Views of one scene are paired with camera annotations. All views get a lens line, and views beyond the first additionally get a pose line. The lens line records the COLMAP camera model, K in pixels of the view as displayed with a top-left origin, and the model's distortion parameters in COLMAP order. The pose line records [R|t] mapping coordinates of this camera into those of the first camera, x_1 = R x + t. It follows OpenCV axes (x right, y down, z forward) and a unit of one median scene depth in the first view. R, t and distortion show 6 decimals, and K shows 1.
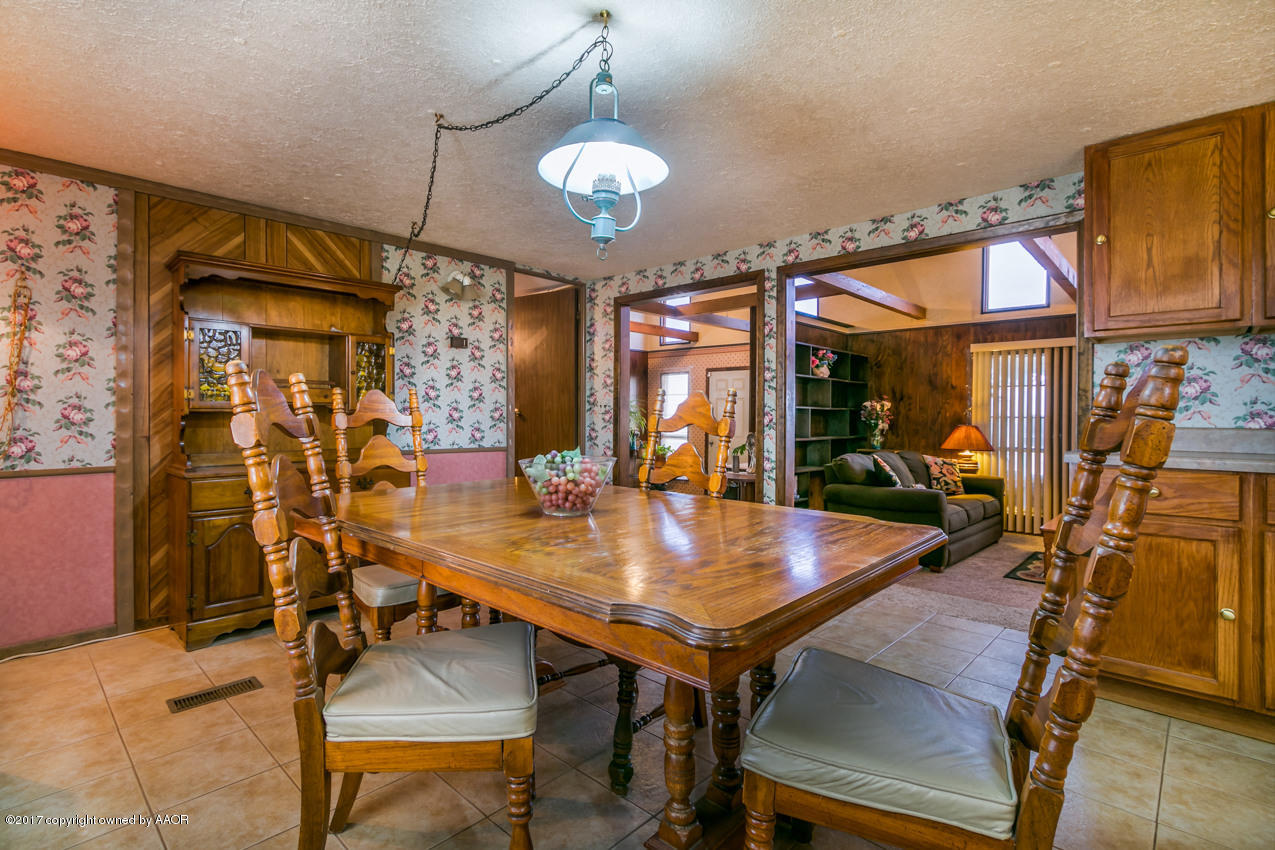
lens RADIAL K [[641.1, 0, 632.6], [0, 641.1, 417.4], [0, 0, 1]] dist [0.005078, -0.002378]
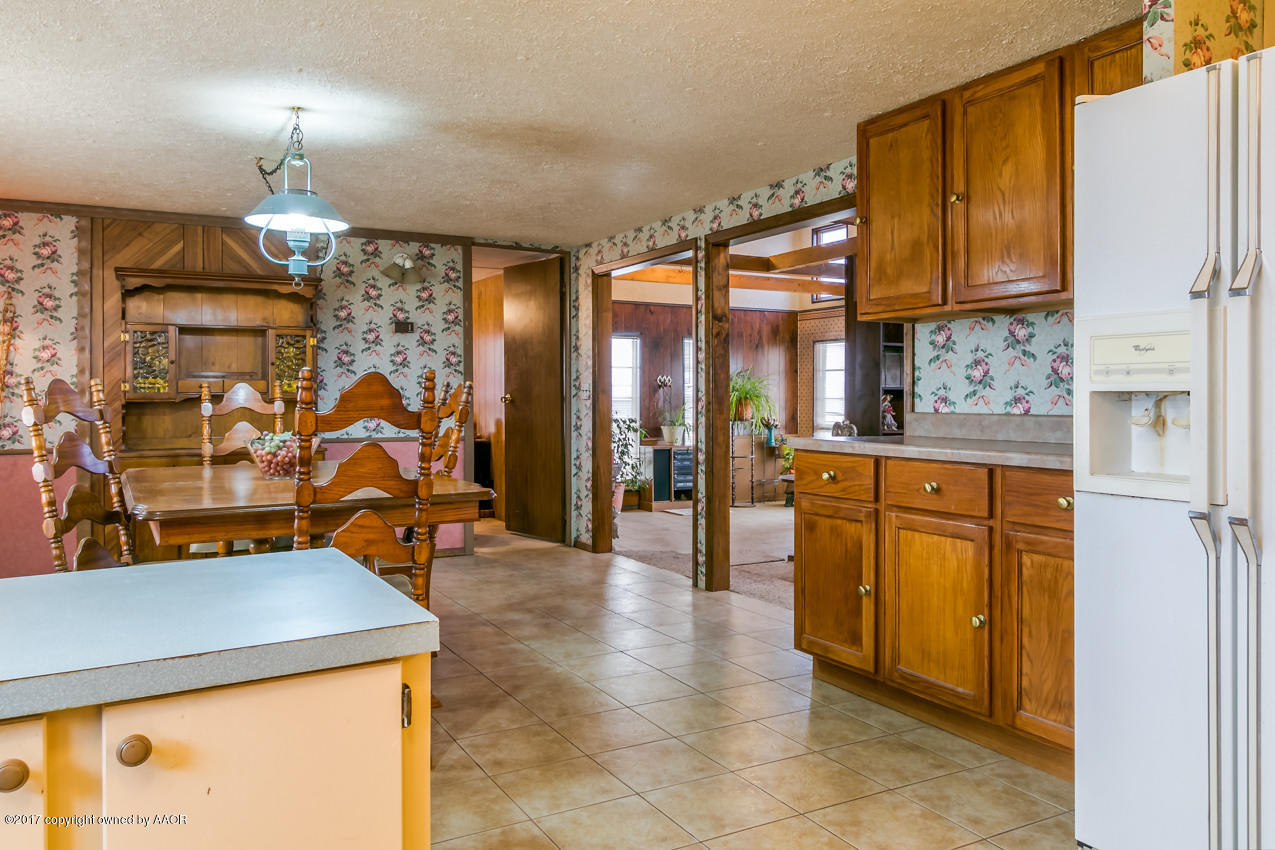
lens RADIAL K [[955.0, 0, 641.8], [0, 955.0, 395.8], [0, 0, 1]] dist [-0.007312, 0.005779]
pose [[0.961147, -0.007278, -0.275940, 0.685409], [0.005641, 0.999961, -0.006725, -0.002848], [0.275979, 0.004908, 0.961151, -0.411572]]
